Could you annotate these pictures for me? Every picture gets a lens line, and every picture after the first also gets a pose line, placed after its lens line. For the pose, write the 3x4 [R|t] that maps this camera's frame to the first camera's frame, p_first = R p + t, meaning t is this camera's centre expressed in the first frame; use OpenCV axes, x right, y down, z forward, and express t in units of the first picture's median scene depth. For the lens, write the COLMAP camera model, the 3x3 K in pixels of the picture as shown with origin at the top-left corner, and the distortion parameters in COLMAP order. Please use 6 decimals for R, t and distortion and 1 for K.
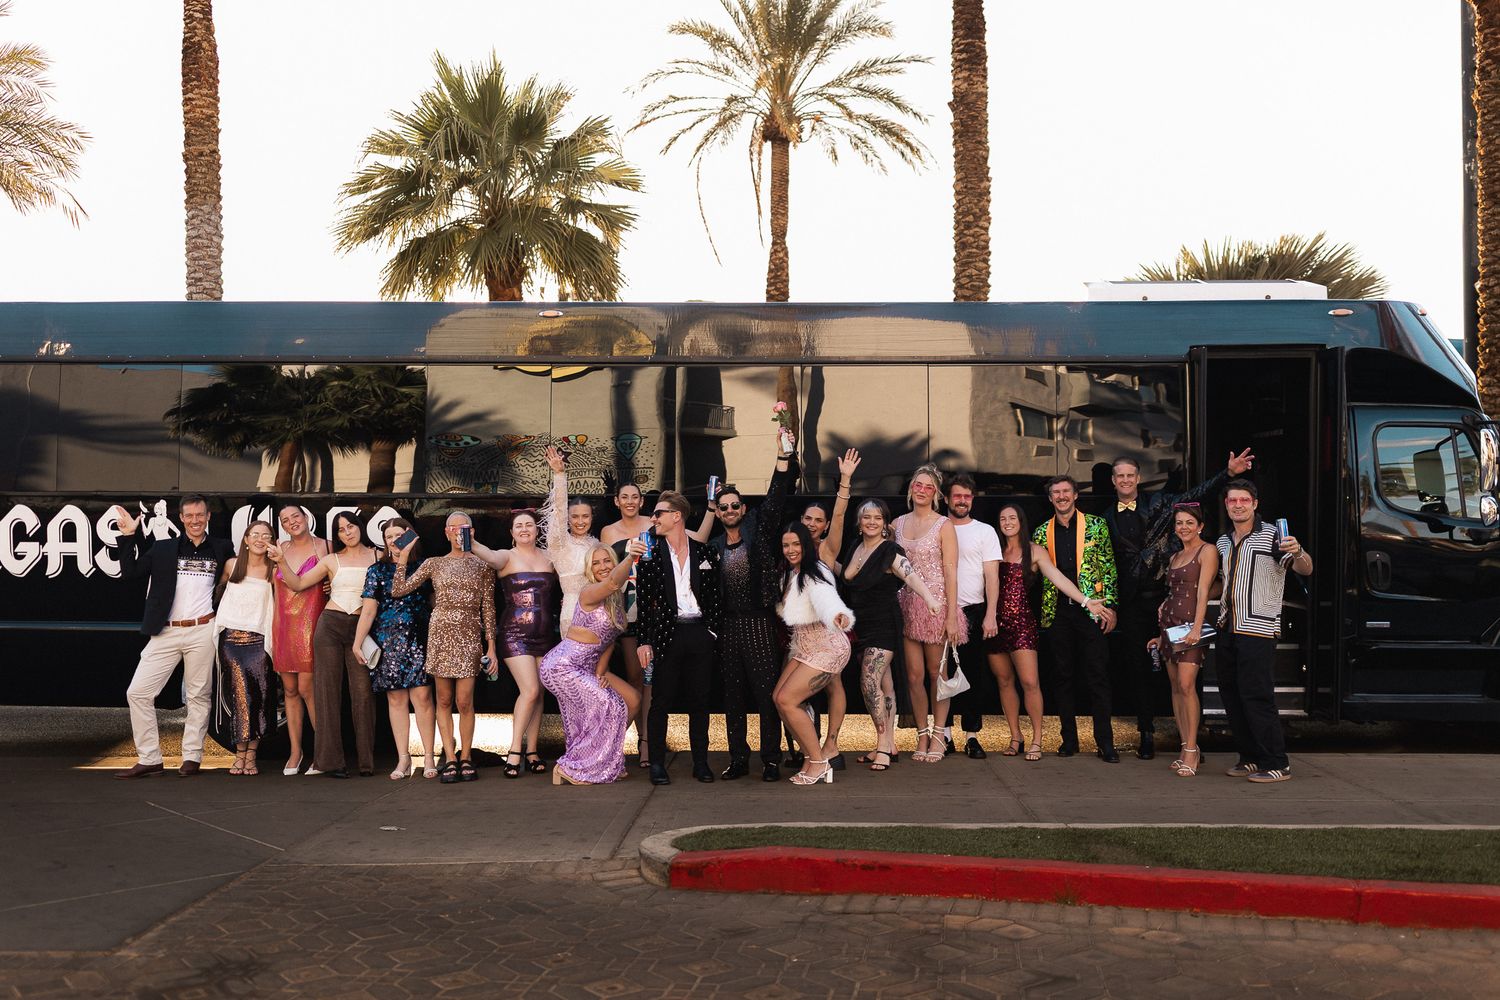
lens RADIAL K [[1507.7, 0, 750.0], [0, 1507.7, 500.0], [0, 0, 1]] dist [-0.005250, -0.008397]
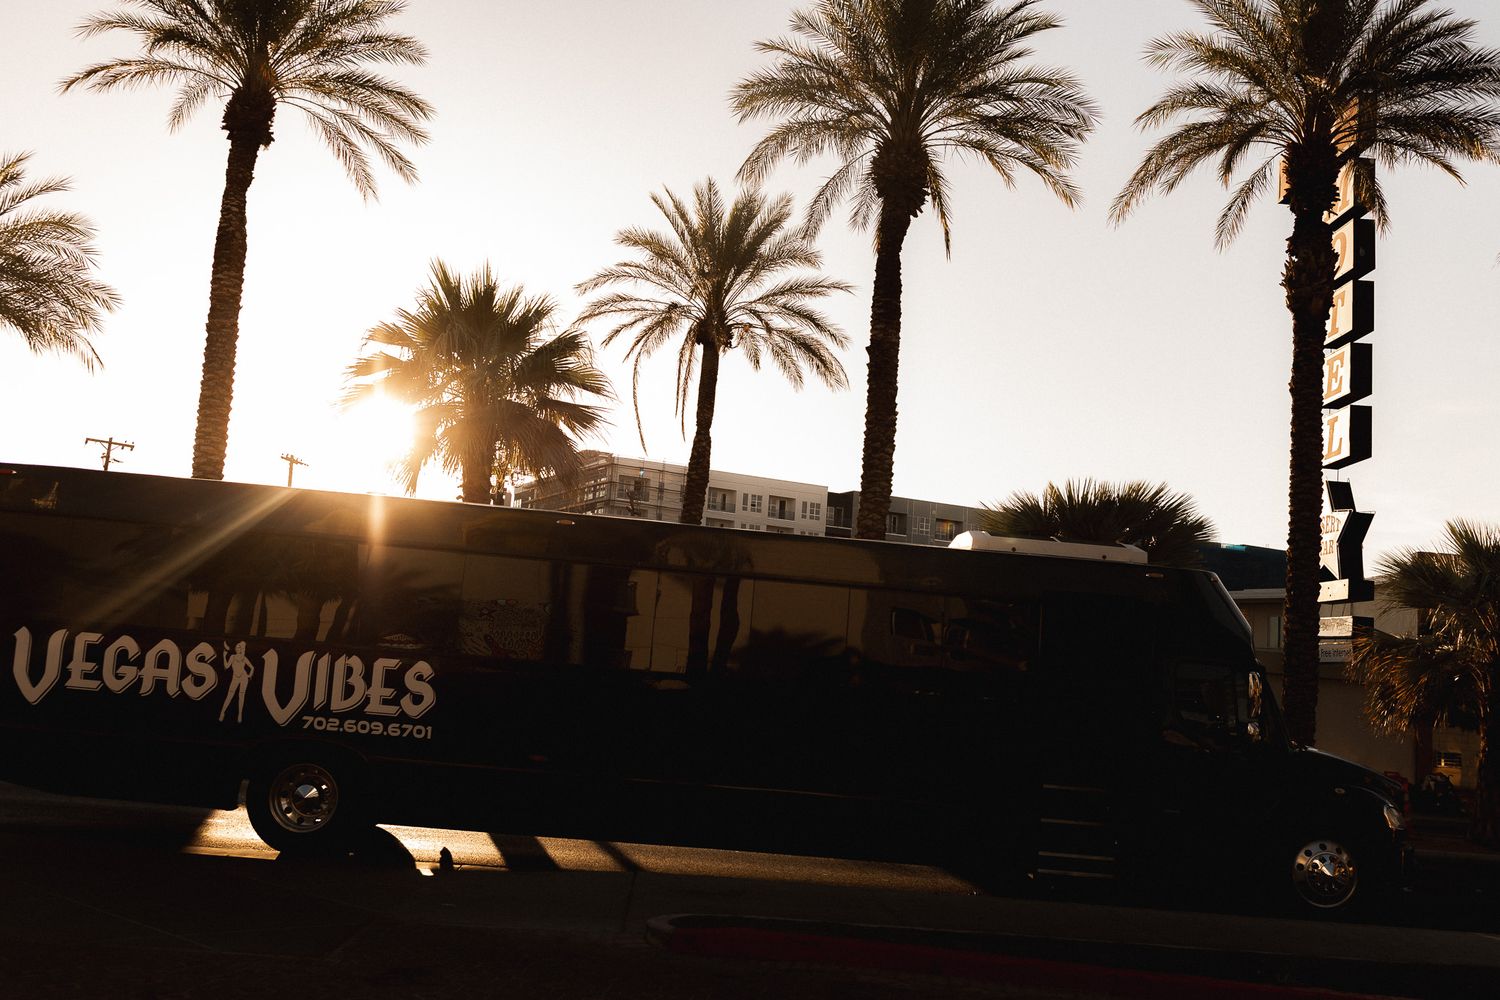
lens RADIAL K [[1508.0, 0, 749.9], [0, 1508.0, 451.0], [0, 0, 1]] dist [0.019132, -0.011068]
pose [[0.993150, 0.091501, 0.072664, -0.039161], [-0.080918, 0.987233, -0.137195, -0.009379], [-0.084290, 0.130376, 0.987875, -0.164218]]
